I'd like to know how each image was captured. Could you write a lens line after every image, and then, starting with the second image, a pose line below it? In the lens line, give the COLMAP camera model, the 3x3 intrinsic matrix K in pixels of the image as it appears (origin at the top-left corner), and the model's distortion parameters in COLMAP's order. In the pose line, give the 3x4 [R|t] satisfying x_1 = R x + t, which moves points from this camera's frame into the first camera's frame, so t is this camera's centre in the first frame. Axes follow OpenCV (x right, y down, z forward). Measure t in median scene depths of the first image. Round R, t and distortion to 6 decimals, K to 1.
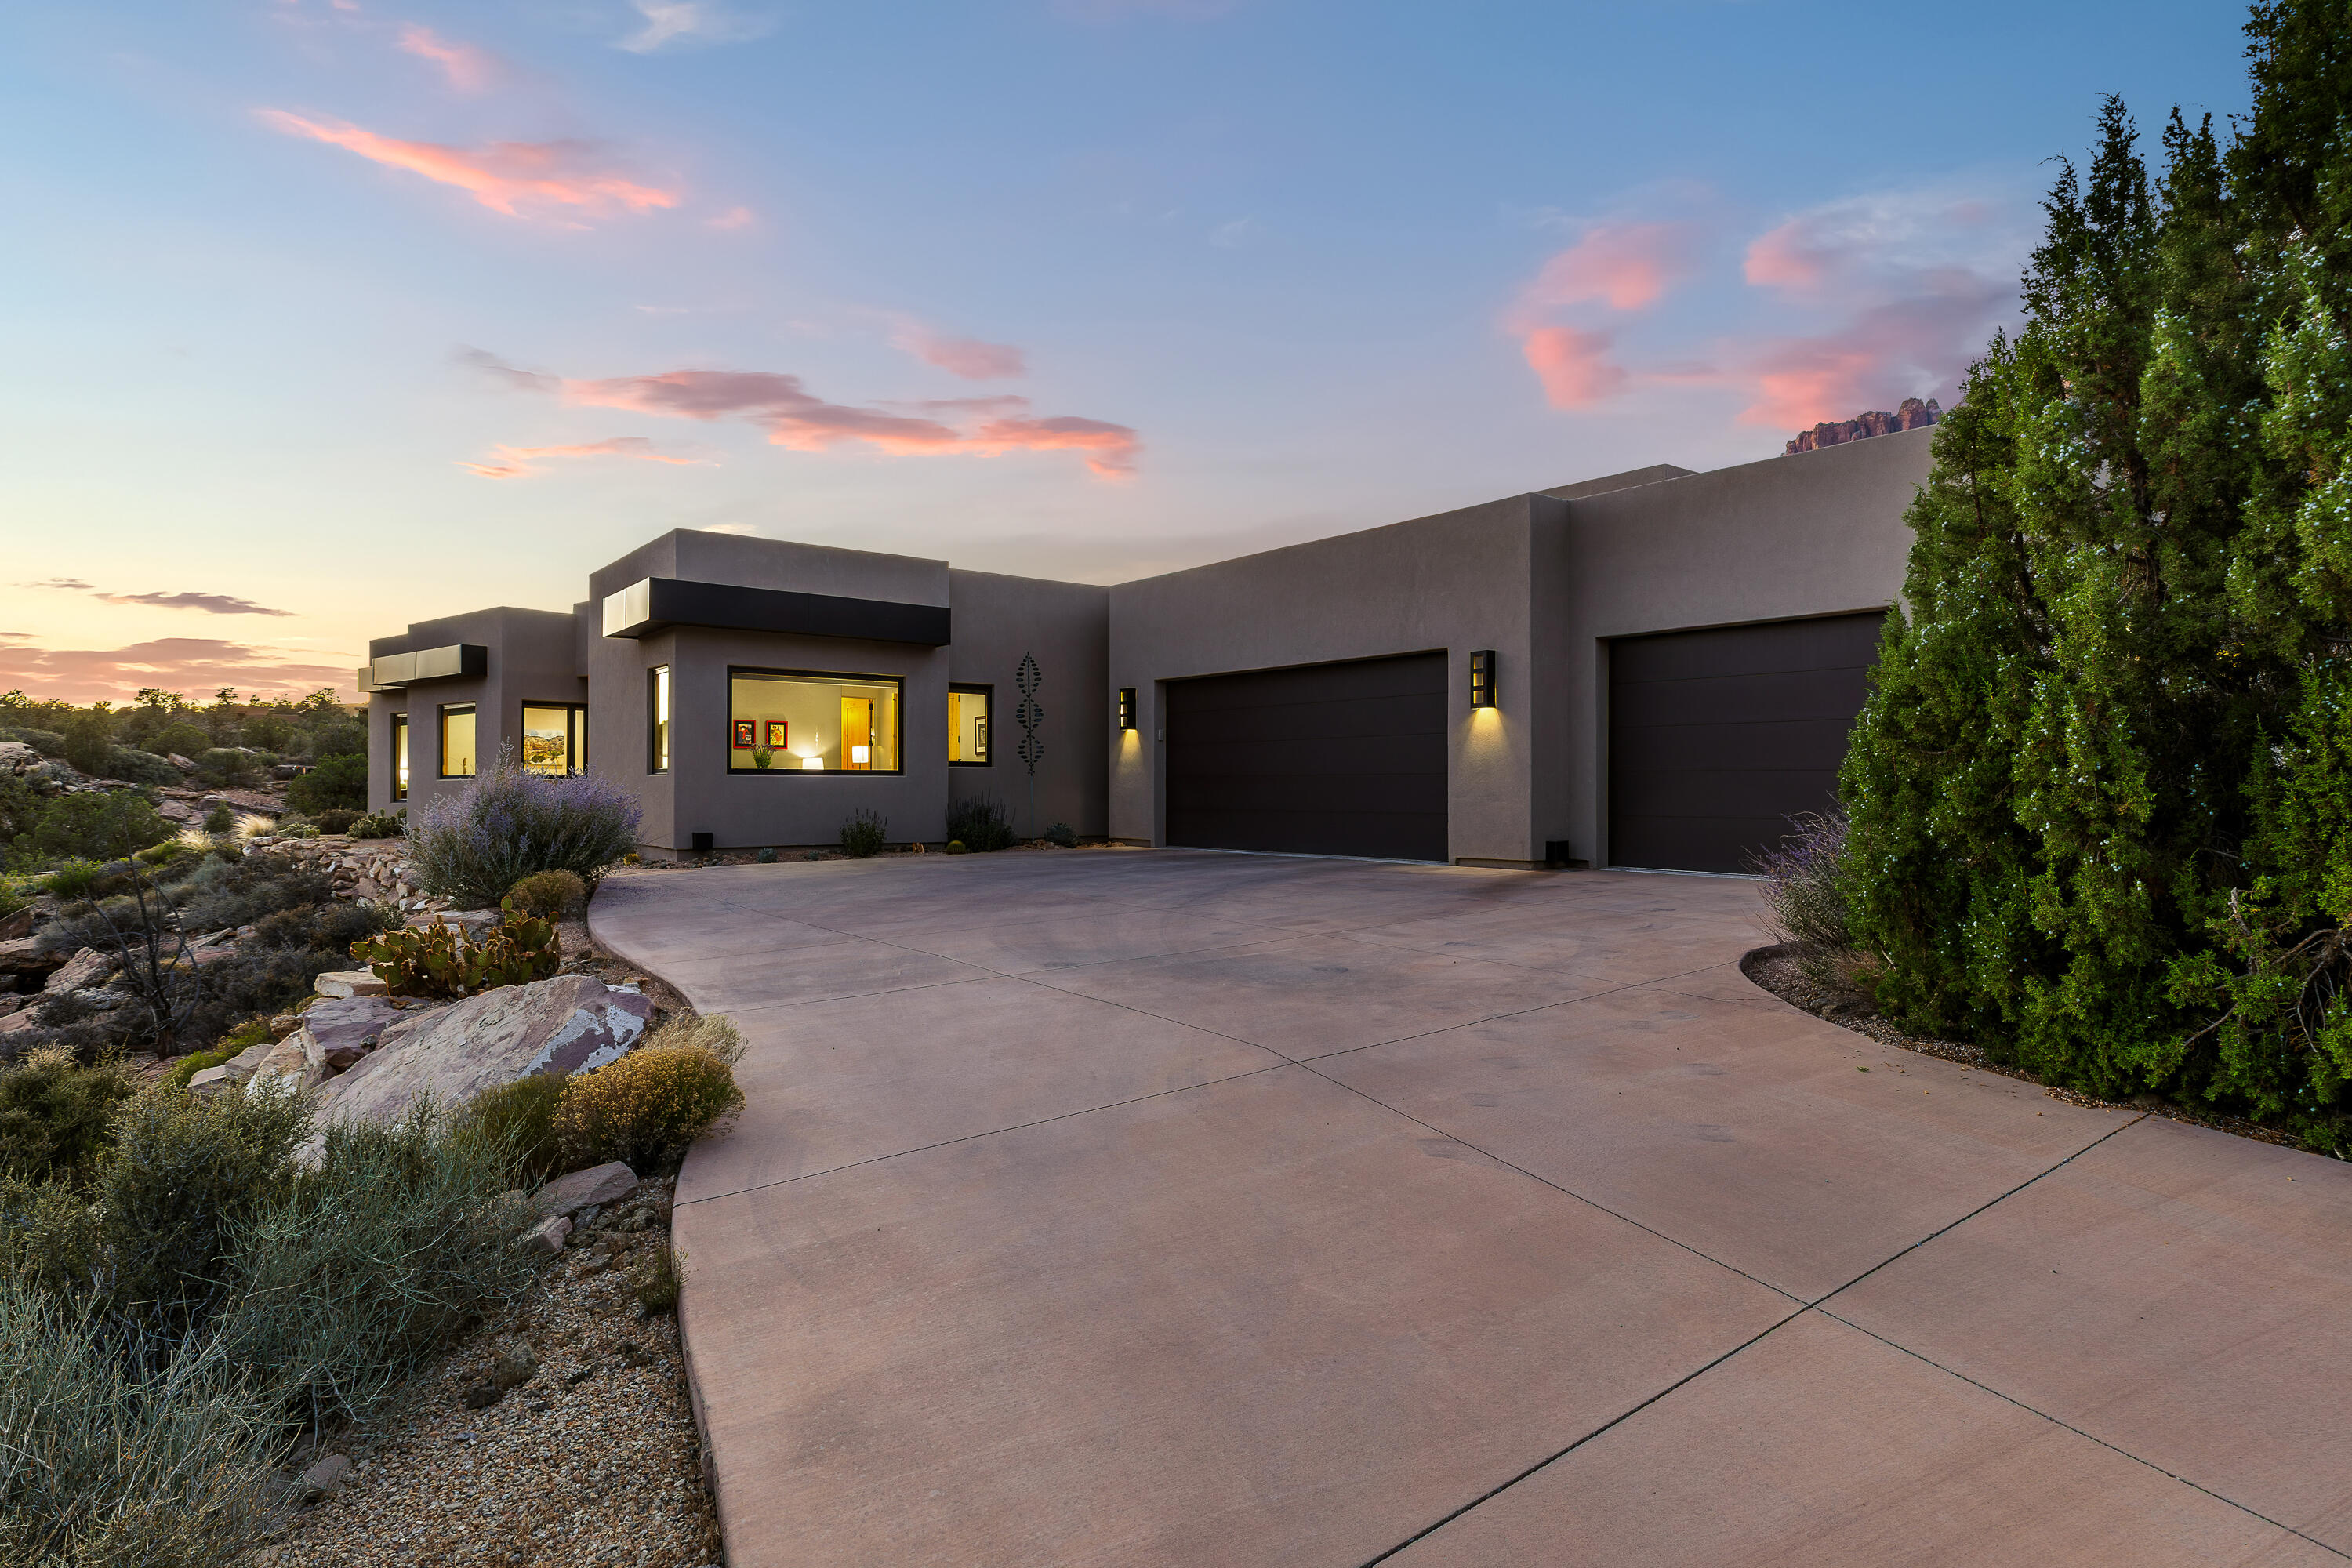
lens RADIAL K [[1448.1, 0, 1184.6], [0, 1448.1, 782.9], [0, 0, 1]] dist [0.010048, -0.002702]
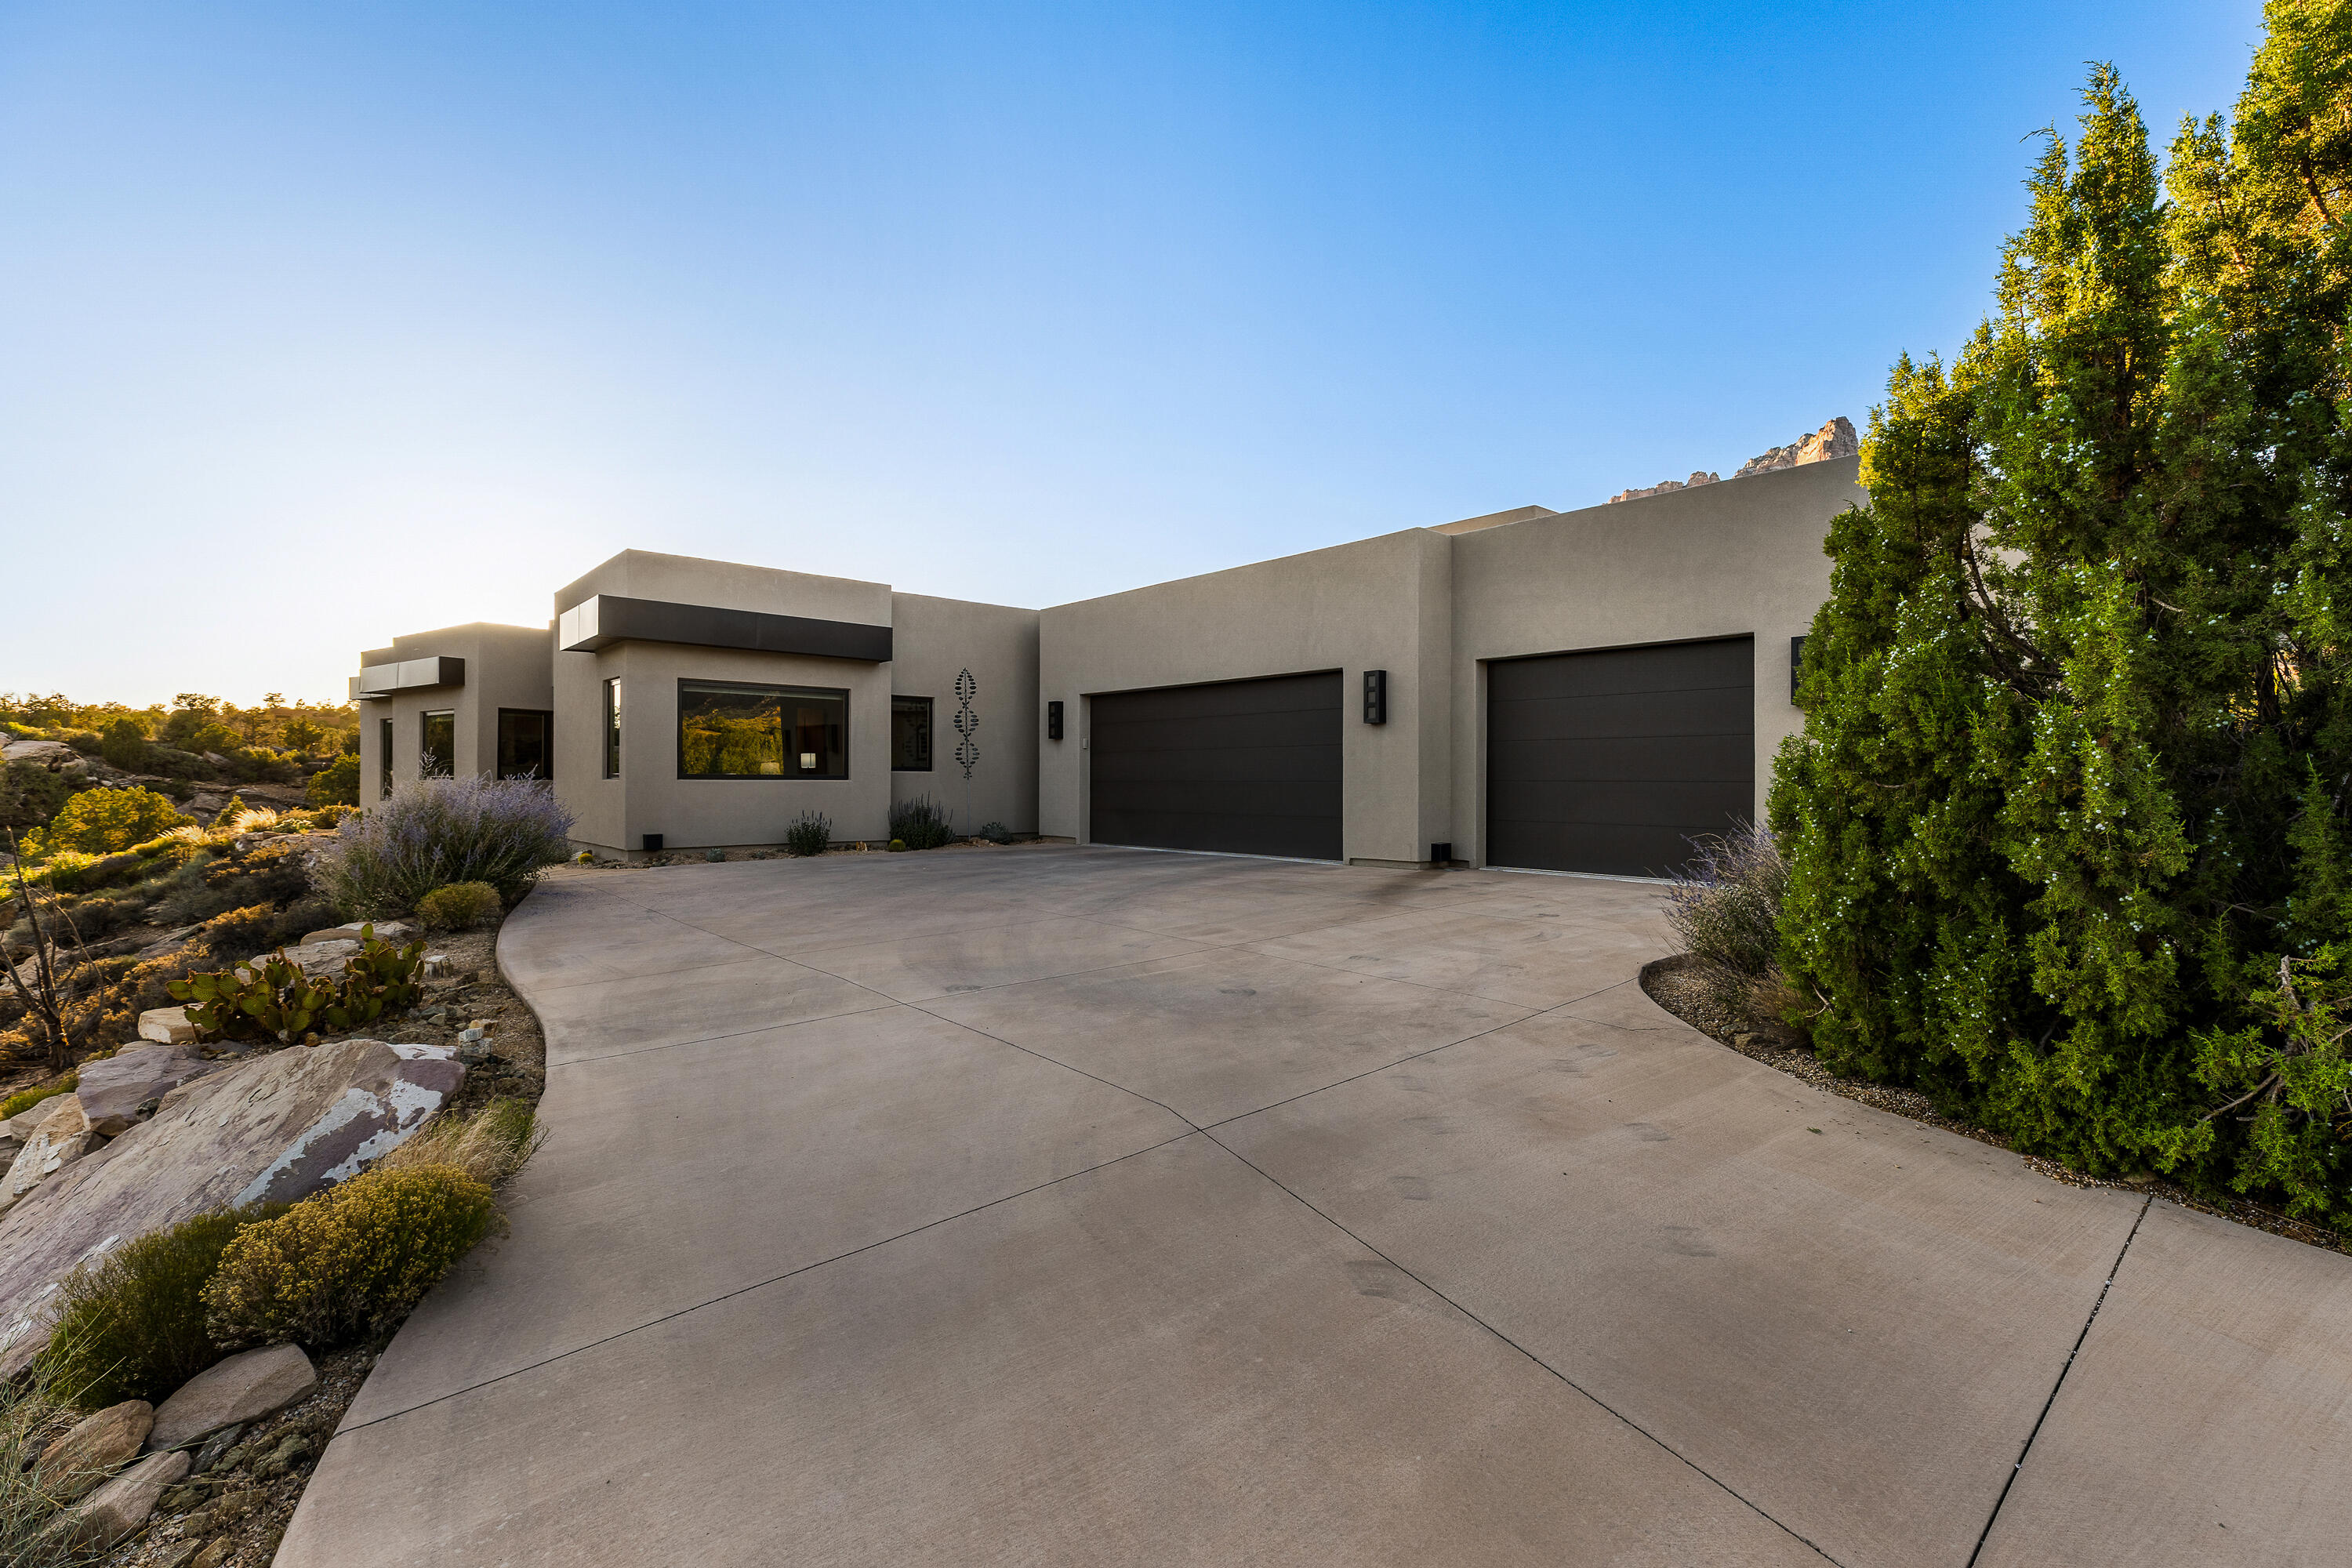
lens RADIAL K [[1039.8, 0, 1173.1], [0, 1039.8, 776.1], [0, 0, 1]] dist [0.003265, 0.000116]
pose [[0.999114, 0.004166, 0.041888, 0.030271], [-0.004726, 0.999901, 0.013279, -0.032371], [-0.041828, -0.013466, 0.999034, 0.340816]]
